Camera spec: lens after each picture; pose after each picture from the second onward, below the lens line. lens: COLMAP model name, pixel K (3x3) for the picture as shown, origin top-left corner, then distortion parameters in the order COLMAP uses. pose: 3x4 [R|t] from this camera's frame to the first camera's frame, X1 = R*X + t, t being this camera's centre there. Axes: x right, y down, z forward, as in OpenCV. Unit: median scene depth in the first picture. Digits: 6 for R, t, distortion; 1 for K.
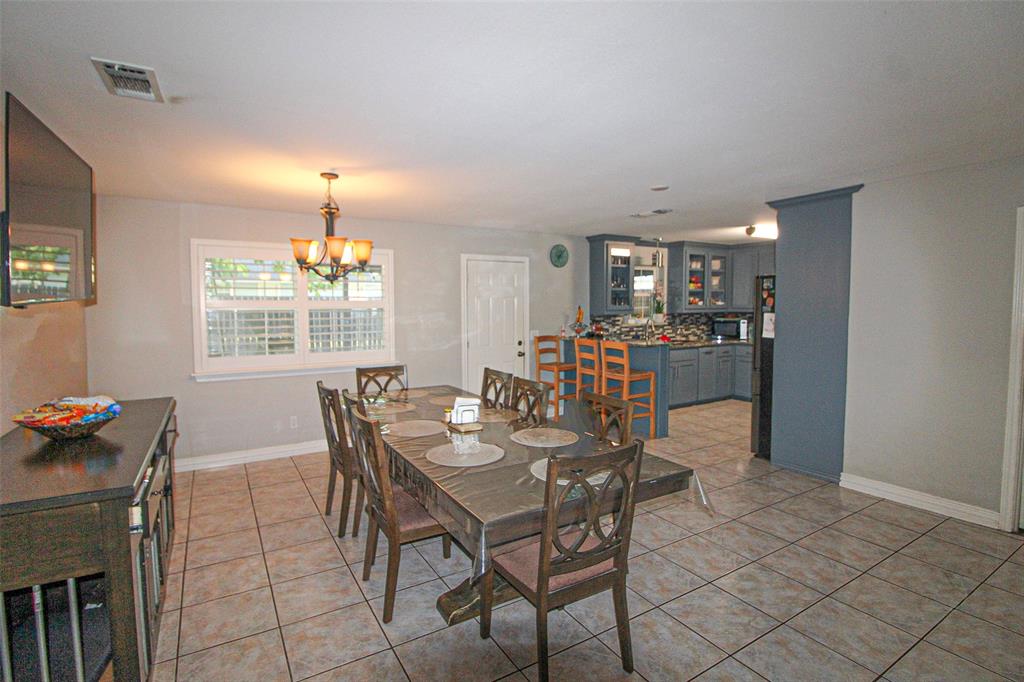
lens RADIAL K [[477.7, 0, 513.2], [0, 477.7, 331.5], [0, 0, 1]] dist [-0.000419, -0.013968]
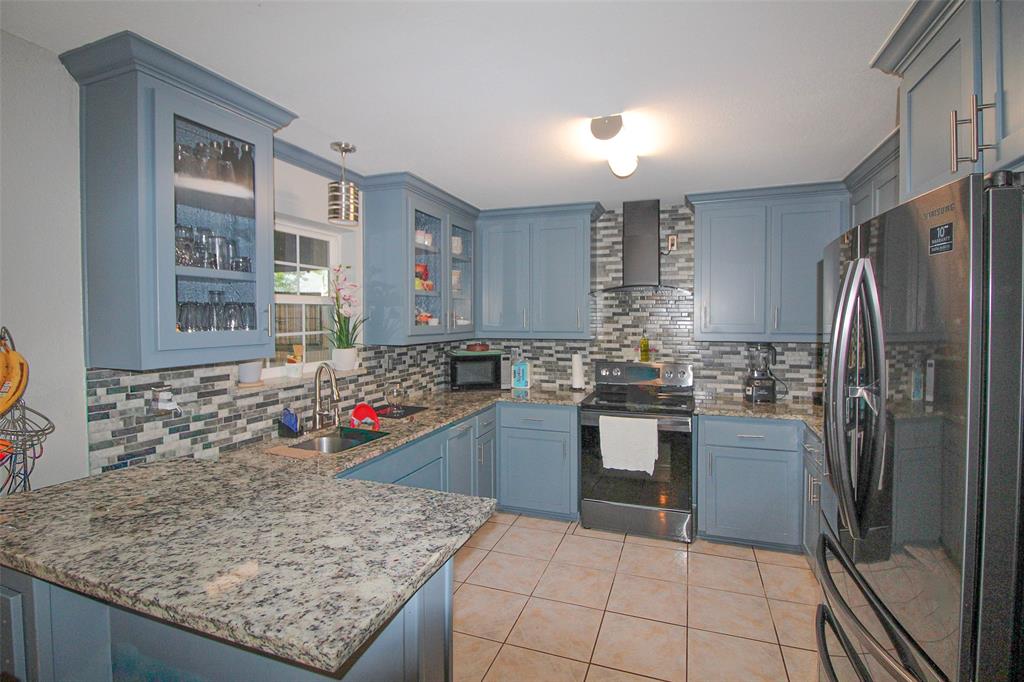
lens RADIAL K [[477.7, 0, 513.2], [0, 477.7, 331.5], [0, 0, 1]] dist [-0.000419, -0.013968]
pose [[0.777622, -0.016363, 0.628520, 0.161150], [0.040490, 0.998890, -0.024090, -0.035934], [-0.627428, 0.044181, 0.777421, 0.594709]]
